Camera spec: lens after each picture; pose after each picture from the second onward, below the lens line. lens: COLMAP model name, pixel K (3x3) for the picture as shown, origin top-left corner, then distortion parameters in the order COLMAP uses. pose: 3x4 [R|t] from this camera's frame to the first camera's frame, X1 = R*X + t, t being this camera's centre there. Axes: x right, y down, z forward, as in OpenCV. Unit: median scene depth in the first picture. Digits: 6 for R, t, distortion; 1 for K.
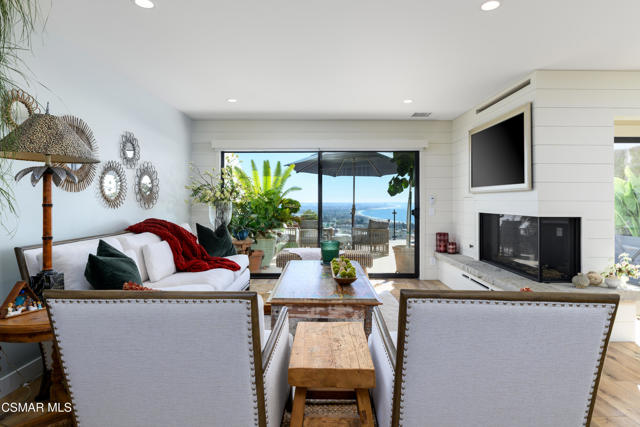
lens RADIAL K [[357.0, 0, 325.6], [0, 357.0, 196.6], [0, 0, 1]] dist [0.000997, 0.000034]
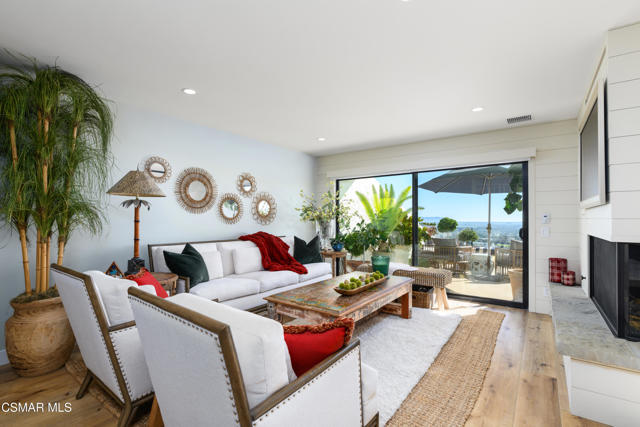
lens RADIAL K [[304.5, 0, 320.0], [0, 304.5, 213.5], [0, 0, 1]] dist [0.001924, -0.000128]
pose [[0.800544, -0.012216, -0.599149, 0.322550], [0.006516, 0.999911, -0.011681, 0.003462], [0.599238, 0.005447, 0.800552, 0.122786]]
